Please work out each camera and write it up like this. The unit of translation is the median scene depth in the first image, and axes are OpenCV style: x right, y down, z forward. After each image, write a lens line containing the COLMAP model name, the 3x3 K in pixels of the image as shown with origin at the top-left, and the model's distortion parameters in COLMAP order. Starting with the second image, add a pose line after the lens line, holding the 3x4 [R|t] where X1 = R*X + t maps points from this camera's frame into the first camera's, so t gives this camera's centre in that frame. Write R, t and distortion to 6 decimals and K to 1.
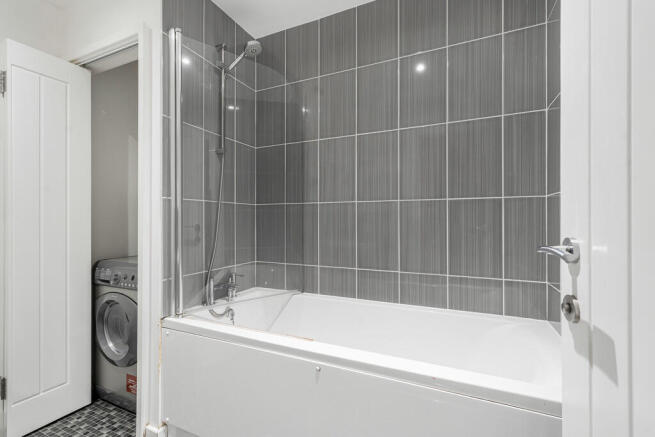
lens RADIAL K [[297.8, 0, 330.8], [0, 297.8, 226.5], [0, 0, 1]] dist [-0.000797, -0.000024]
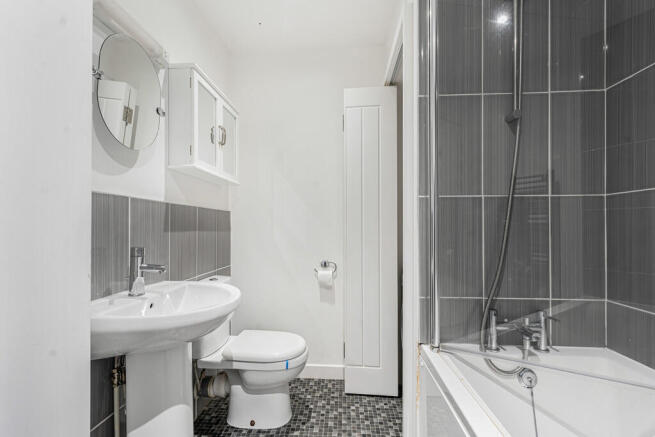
lens RADIAL K [[285.6, 0, 325.3], [0, 285.6, 226.4], [0, 0, 1]] dist [0.000882, 0.000042]
pose [[0.328589, -0.000742, -0.944473, 0.081787], [-0.020339, 0.999762, -0.007861, -0.002683], [0.944254, 0.021793, 0.328495, 0.431476]]
